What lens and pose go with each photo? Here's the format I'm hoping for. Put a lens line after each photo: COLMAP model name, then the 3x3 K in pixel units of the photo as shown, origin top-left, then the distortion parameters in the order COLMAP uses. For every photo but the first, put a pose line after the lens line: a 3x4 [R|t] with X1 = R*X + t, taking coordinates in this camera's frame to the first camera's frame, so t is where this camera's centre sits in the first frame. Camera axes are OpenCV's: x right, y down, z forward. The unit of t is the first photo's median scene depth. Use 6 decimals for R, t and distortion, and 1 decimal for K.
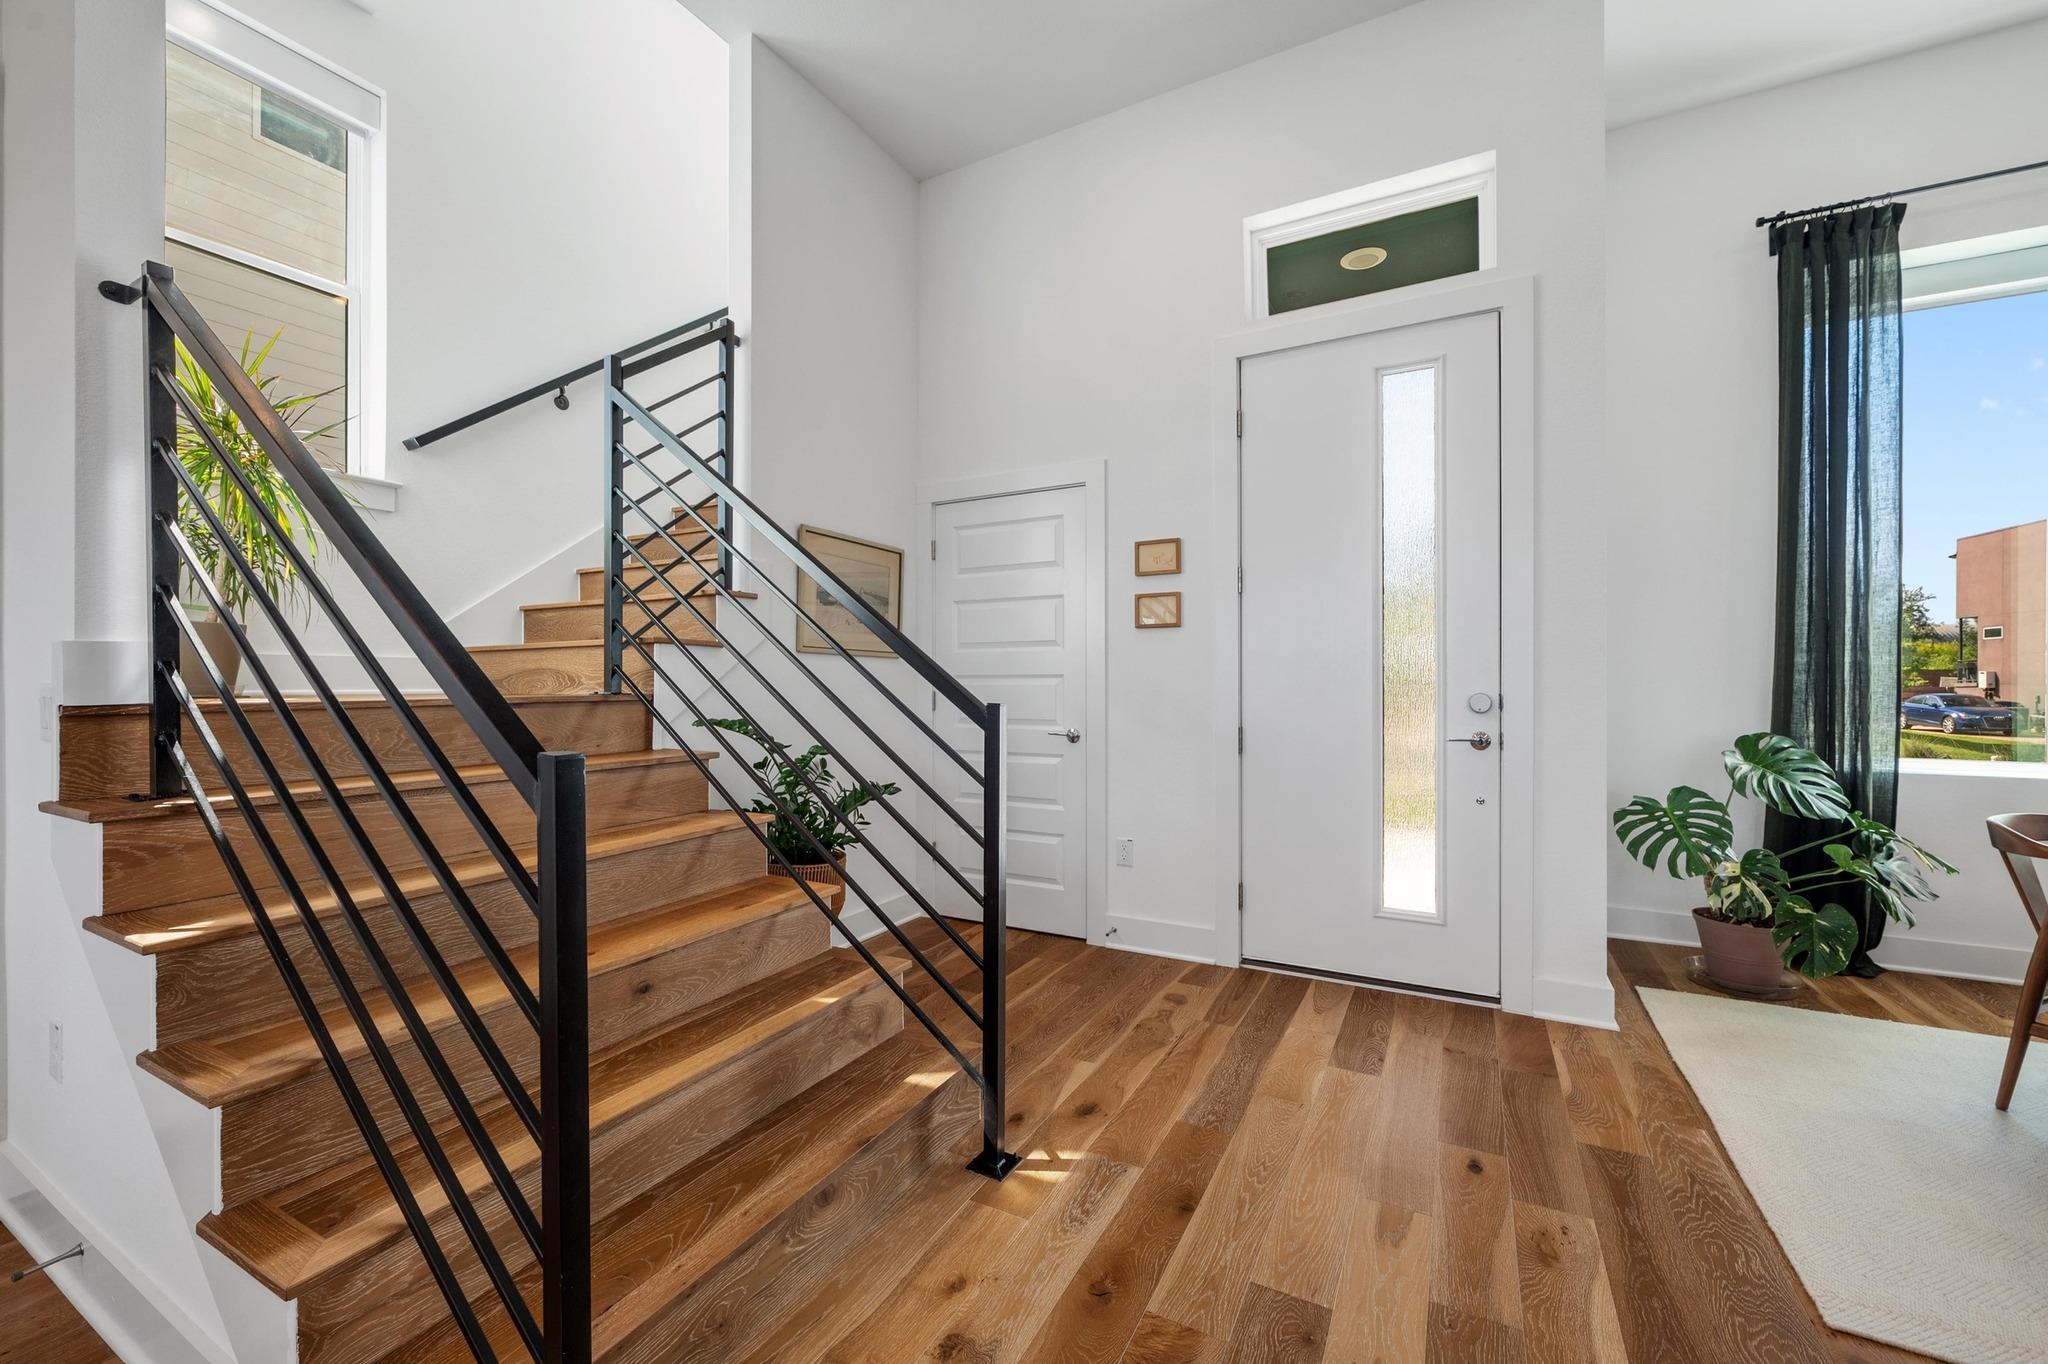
lens RADIAL K [[814.6, 0, 1021.9], [0, 814.6, 689.1], [0, 0, 1]] dist [-0.007812, 0.000521]
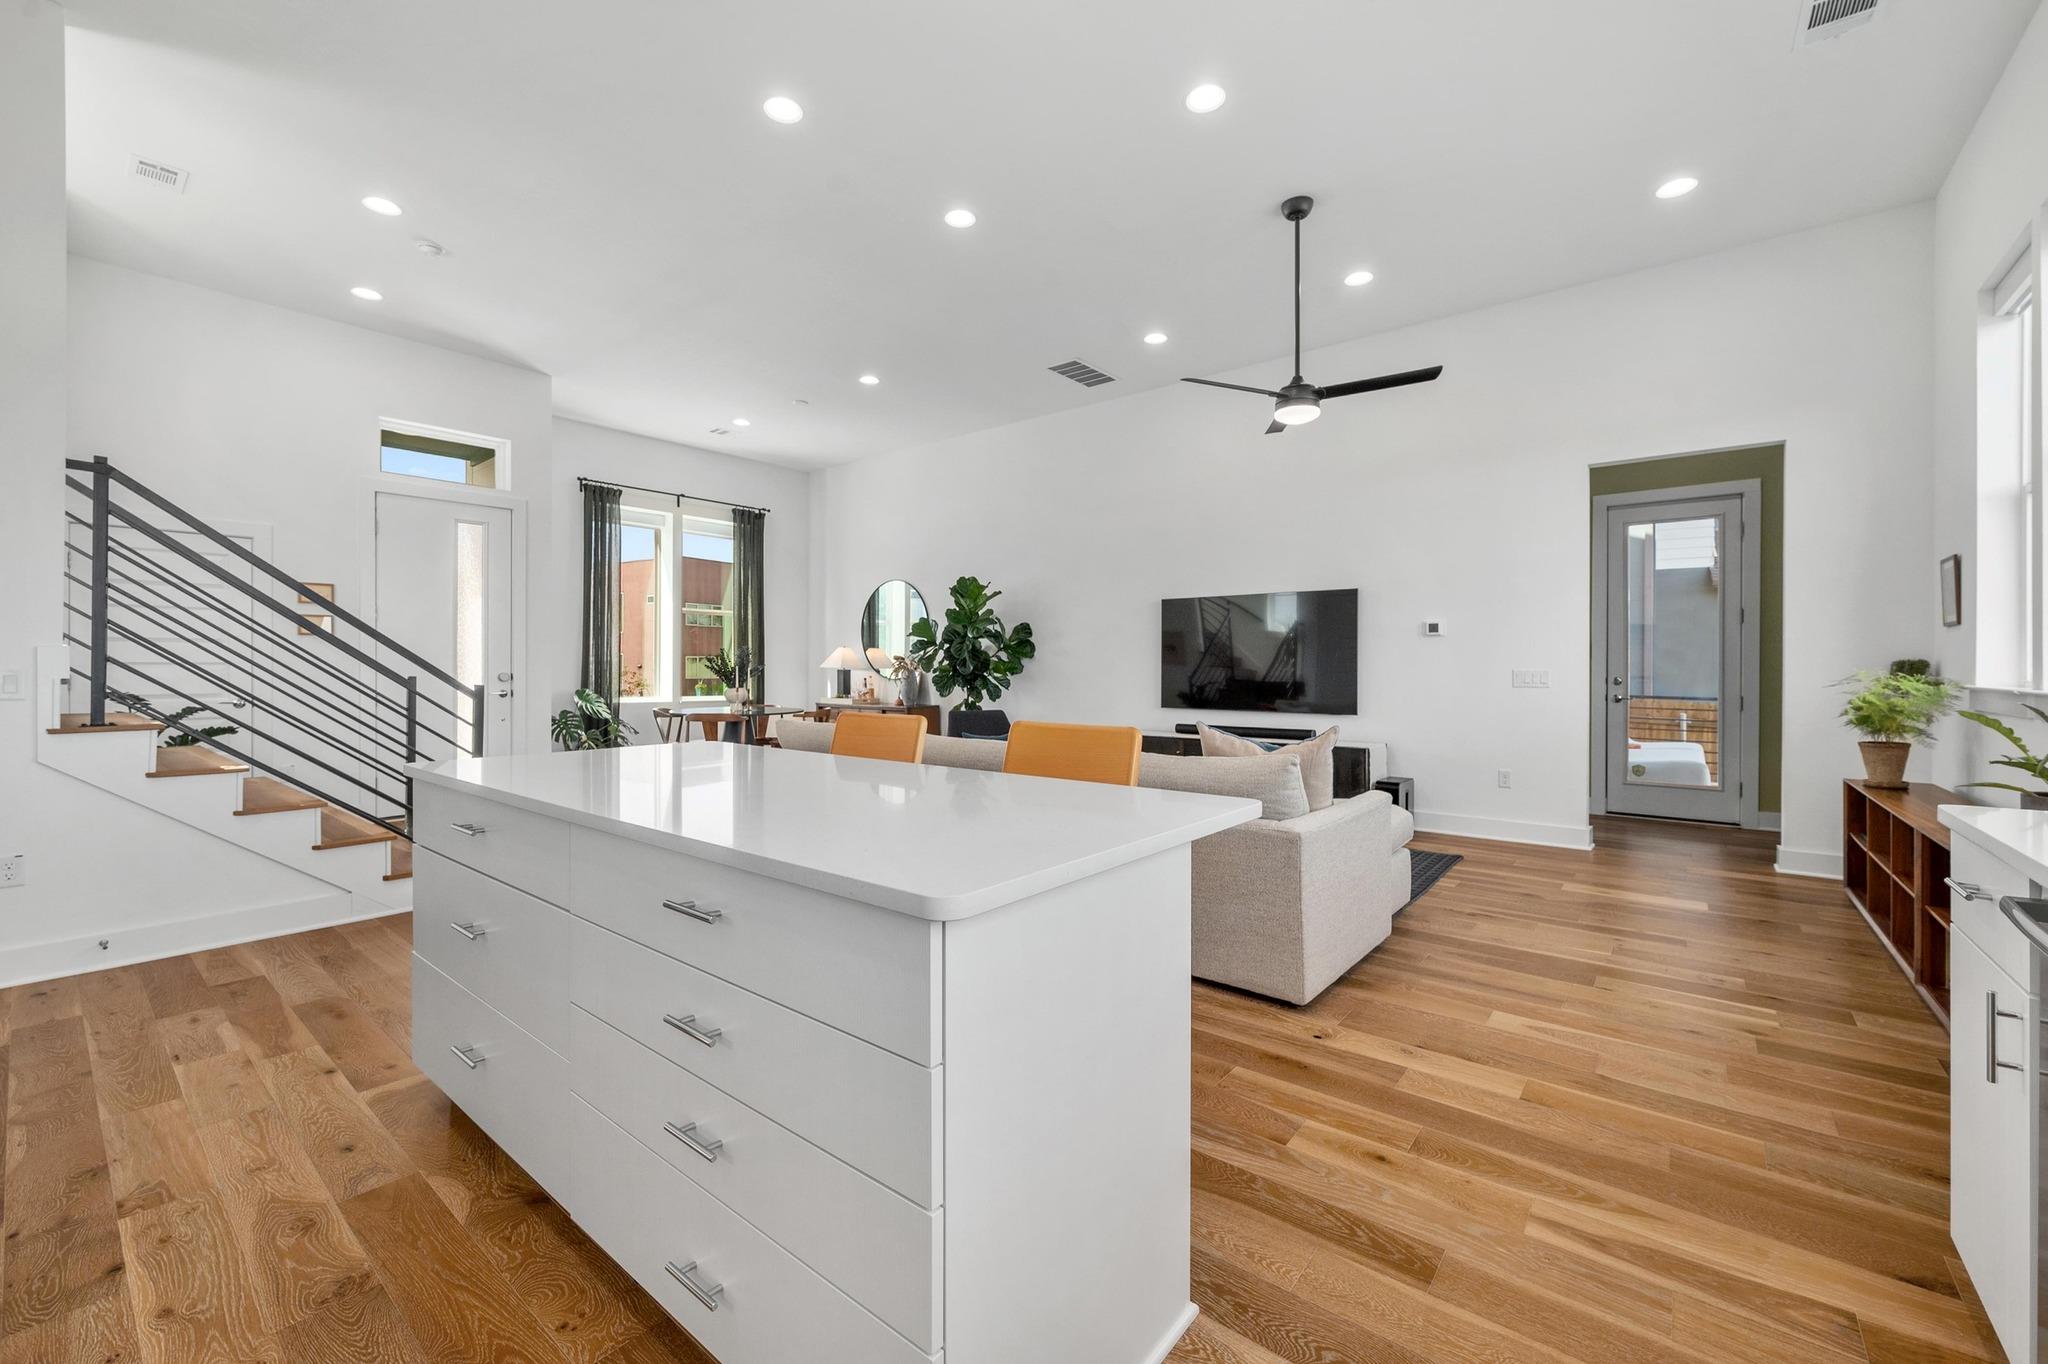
lens RADIAL K [[814.6, 0, 1018.3], [0, 814.6, 668.0], [0, 0, 1]] dist [-0.007812, 0.000521]
pose [[0.189871, 0.000407, 0.981809, -1.384668], [0.006839, 0.999975, -0.001737, 0.006377], [-0.981785, 0.007044, 0.189863, -0.840048]]
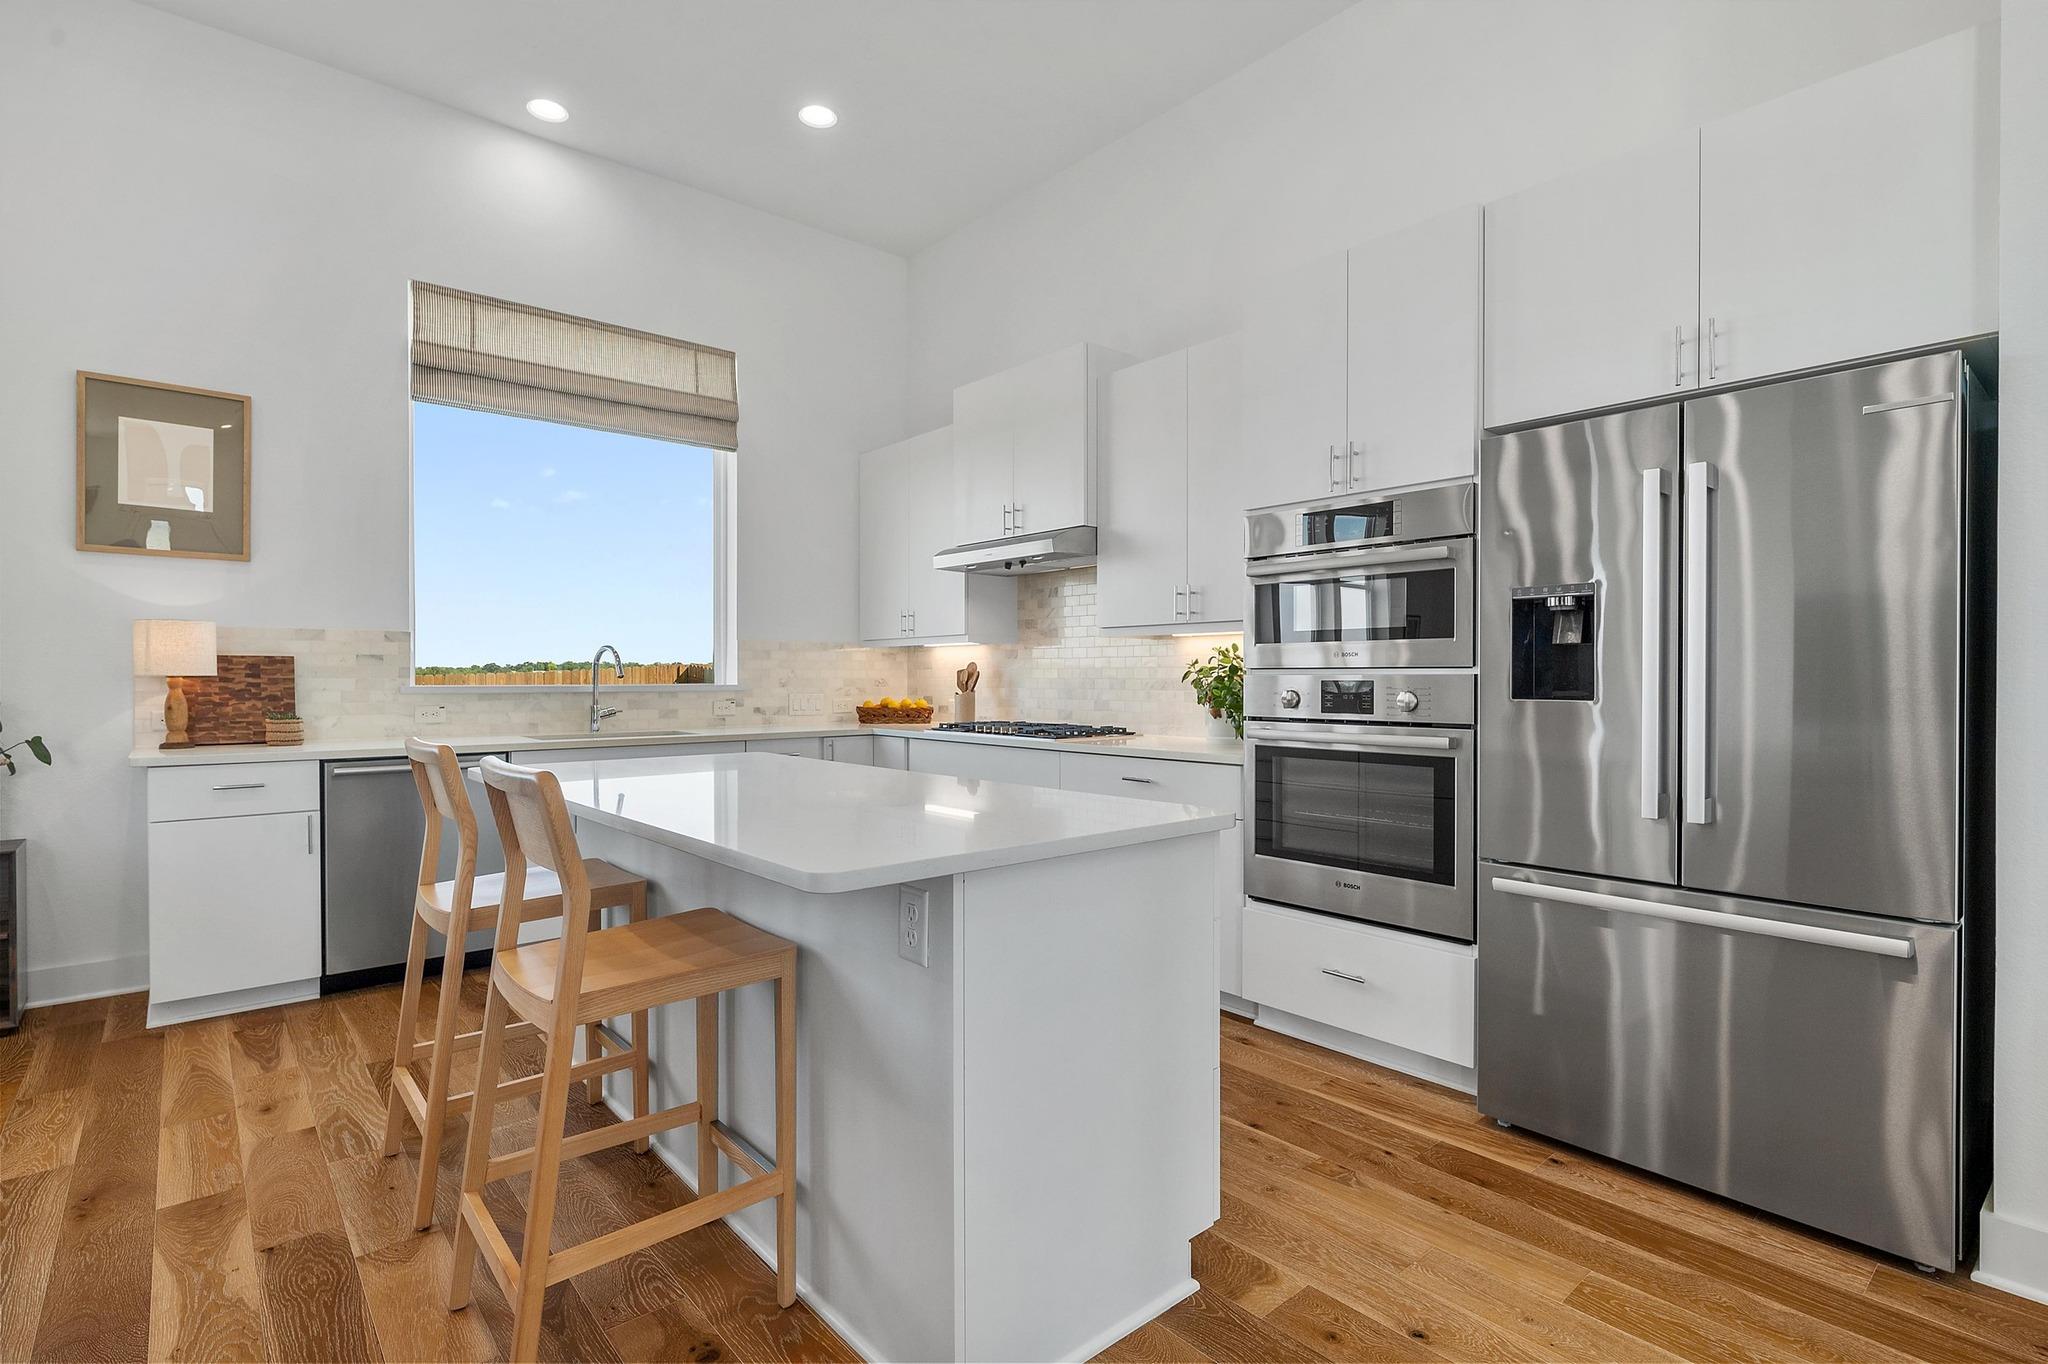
lens RADIAL K [[977.1, 0, 1021.5], [0, 977.1, 683.8], [0, 0, 1]] dist [-0.000122, 0.000877]
pose [[-0.355449, 0.006121, -0.934676, -0.138170], [-0.006537, 0.999938, 0.009034, 0.001010], [0.934673, 0.009321, -0.355386, -0.065937]]
